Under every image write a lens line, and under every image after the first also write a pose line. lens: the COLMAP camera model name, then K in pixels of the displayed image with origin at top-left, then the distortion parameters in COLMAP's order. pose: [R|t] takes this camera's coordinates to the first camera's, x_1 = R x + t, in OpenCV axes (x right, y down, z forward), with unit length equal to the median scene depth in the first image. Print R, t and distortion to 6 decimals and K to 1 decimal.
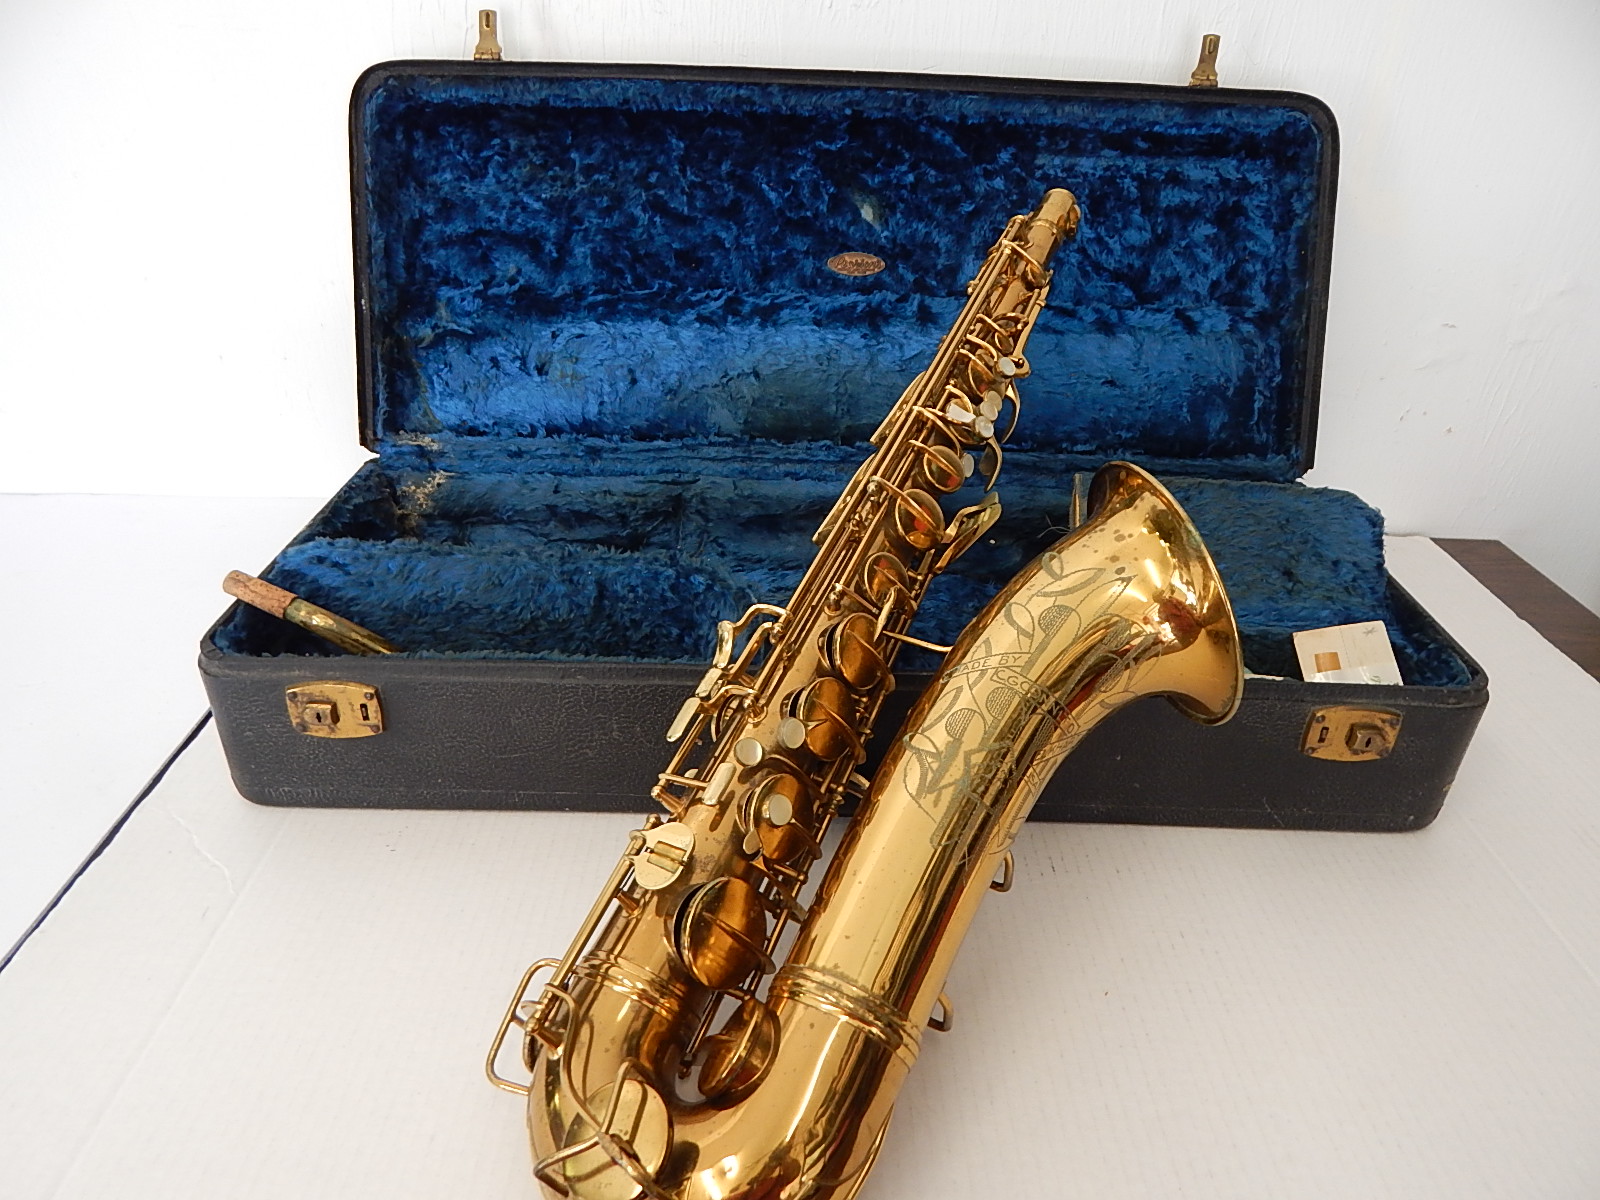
lens RADIAL K [[1053.6, 0, 816.5], [0, 1053.6, 567.4], [0, 0, 1]] dist [0.018526, -0.002724]
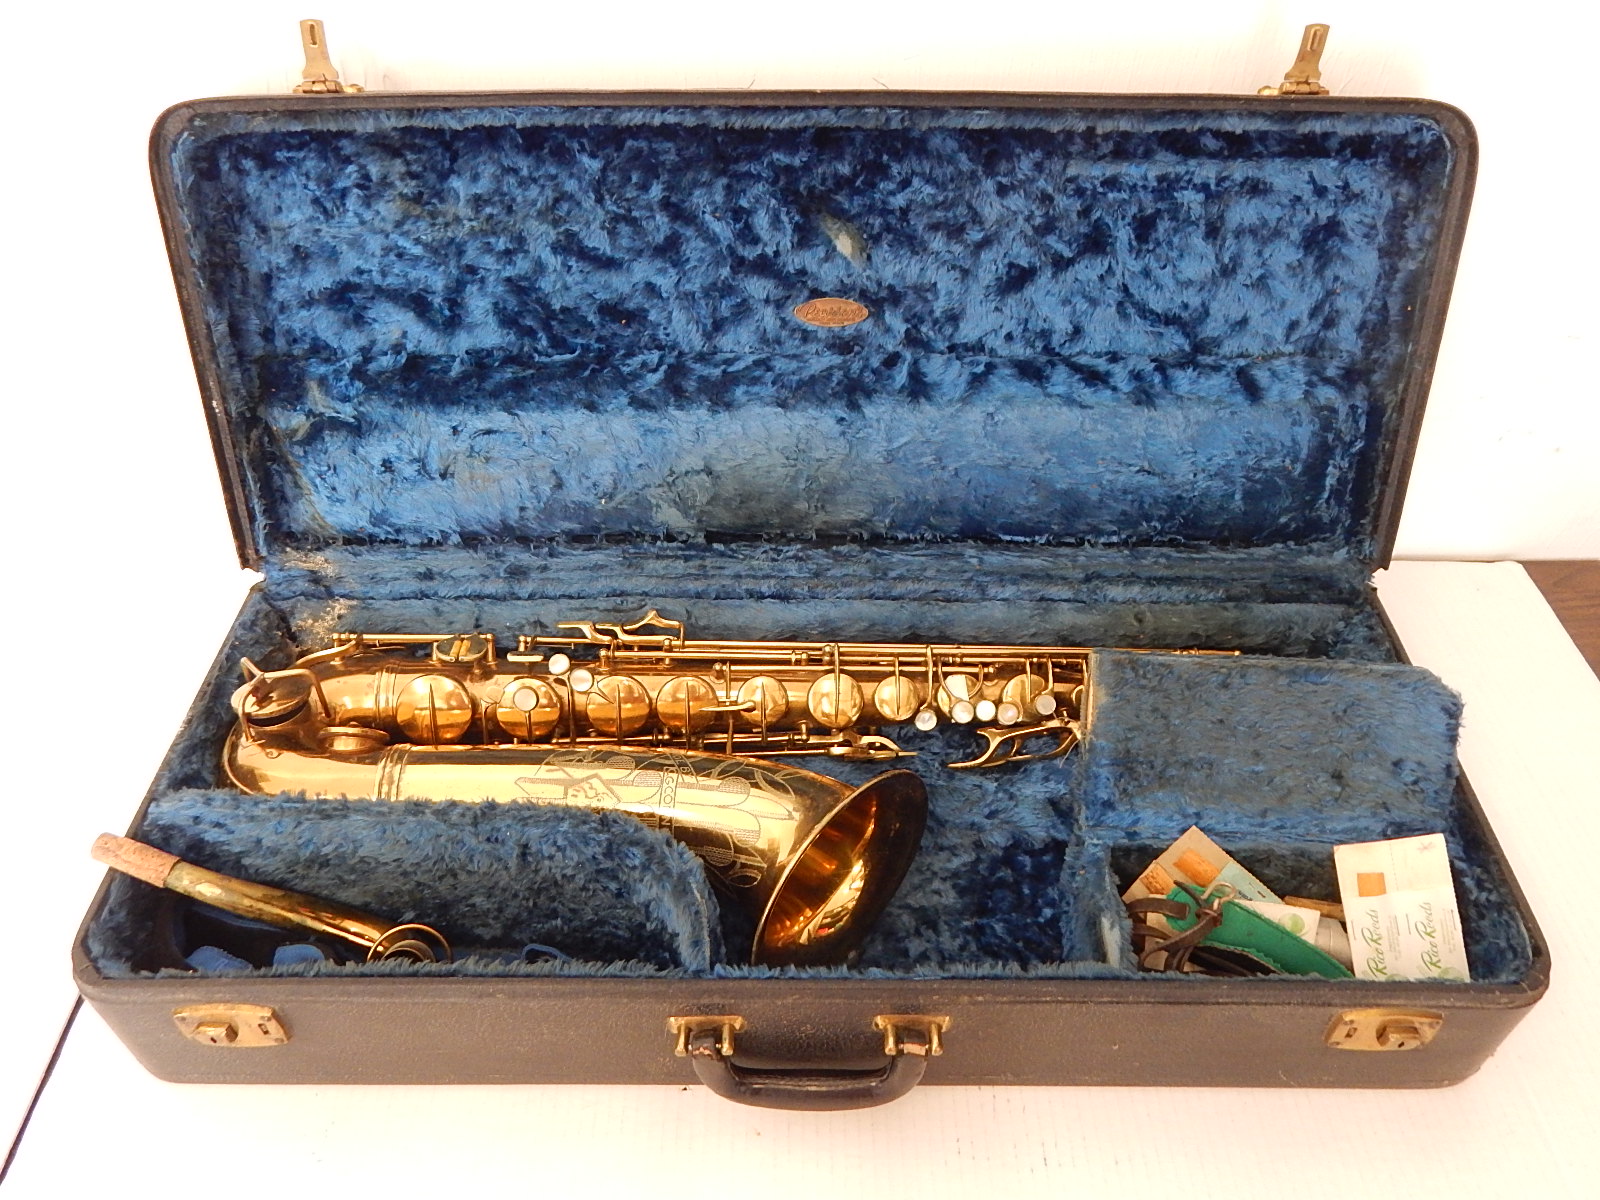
lens RADIAL K [[1164.4, 0, 812.5], [0, 1164.4, 578.1], [0, 0, 1]] dist [0.010394, -0.020025]
pose [[0.999523, -0.013033, -0.027981, 0.046294], [0.020988, 0.951644, 0.306487, -0.370636], [0.022634, -0.306928, 0.951464, 0.121622]]
